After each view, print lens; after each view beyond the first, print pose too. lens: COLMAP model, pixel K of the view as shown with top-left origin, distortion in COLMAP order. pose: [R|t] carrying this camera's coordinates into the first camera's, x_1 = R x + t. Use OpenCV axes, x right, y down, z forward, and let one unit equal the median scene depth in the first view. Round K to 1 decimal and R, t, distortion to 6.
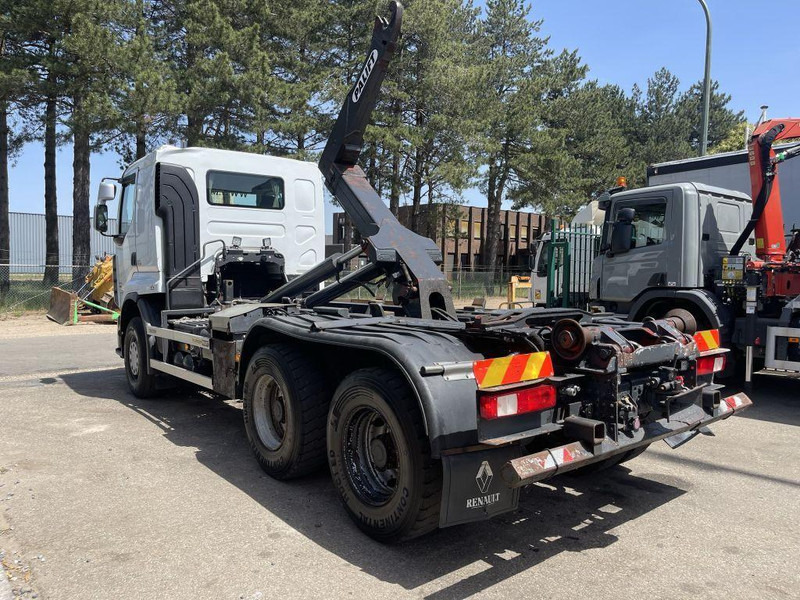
lens RADIAL K [[603.3, 0, 406.2], [0, 603.3, 296.7], [0, 0, 1]] dist [0.072719, -0.128307]
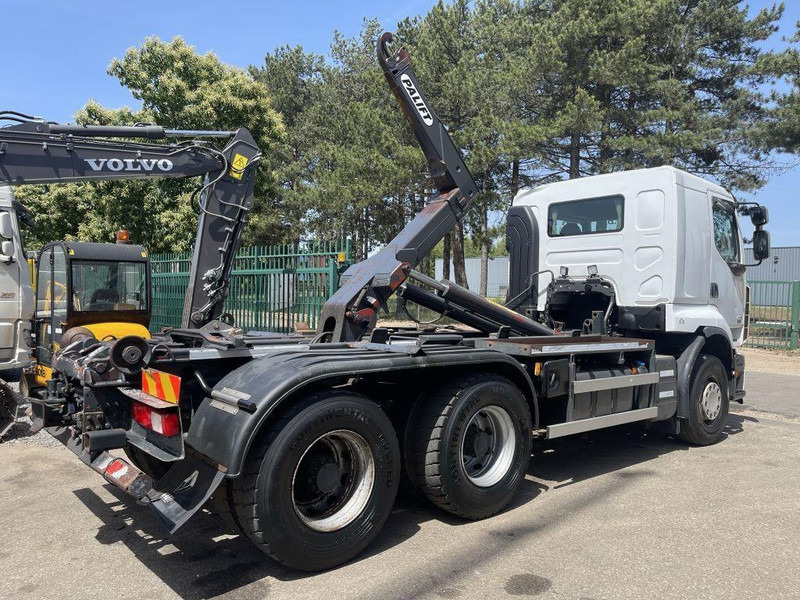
lens RADIAL K [[603.3, 0, 406.2], [0, 603.3, 296.7], [0, 0, 1]] dist [0.072719, -0.128307]
pose [[0.045311, -0.006178, -0.998954, 1.164435], [-0.061359, 0.998076, -0.008956, -0.042422], [0.997087, 0.061700, 0.044844, 1.184288]]
